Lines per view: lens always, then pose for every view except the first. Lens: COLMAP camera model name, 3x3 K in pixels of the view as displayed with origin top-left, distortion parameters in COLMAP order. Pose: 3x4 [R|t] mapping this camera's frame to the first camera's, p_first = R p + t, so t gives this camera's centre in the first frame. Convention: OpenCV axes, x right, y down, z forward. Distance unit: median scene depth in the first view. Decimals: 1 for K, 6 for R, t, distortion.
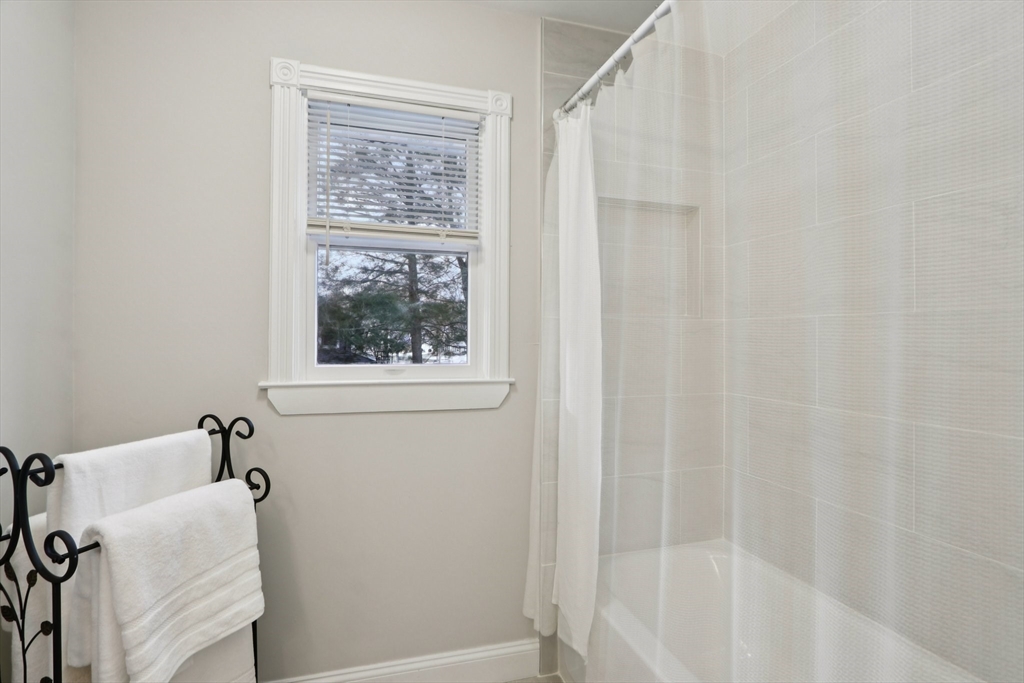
lens RADIAL K [[509.5, 0, 507.7], [0, 509.5, 328.8], [0, 0, 1]] dist [-0.017301, -0.000383]
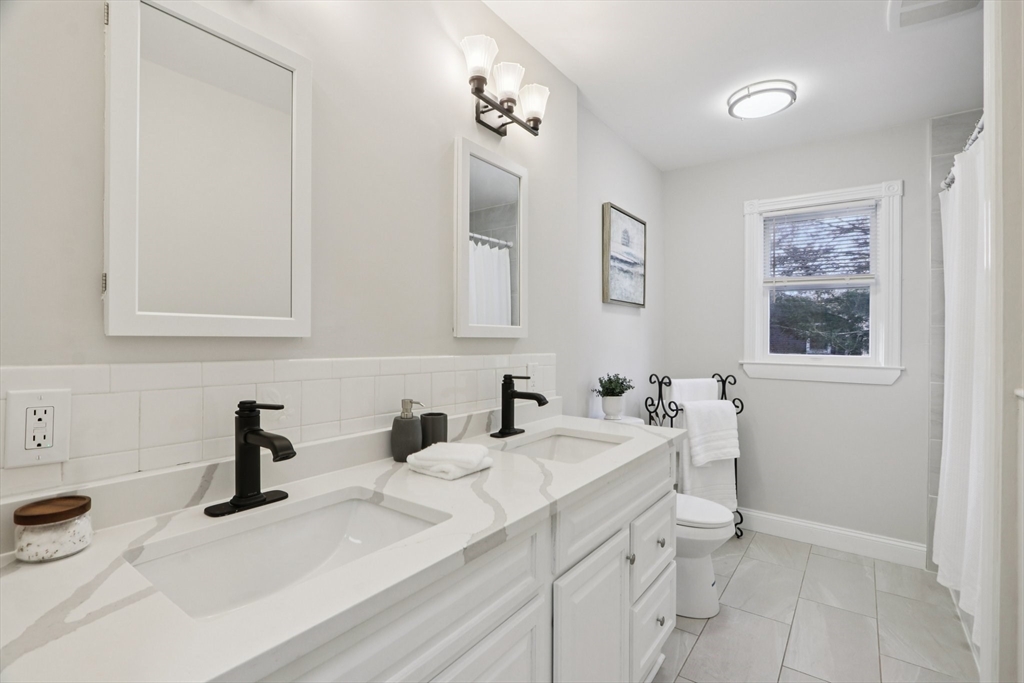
lens RADIAL K [[485.4, 0, 514.2], [0, 485.4, 339.3], [0, 0, 1]] dist [-0.003543, -0.000740]
pose [[0.616908, 0.002213, -0.787032, 0.558603], [0.007697, 0.999931, 0.008844, -0.007981], [0.786998, -0.011513, 0.616849, -1.051368]]
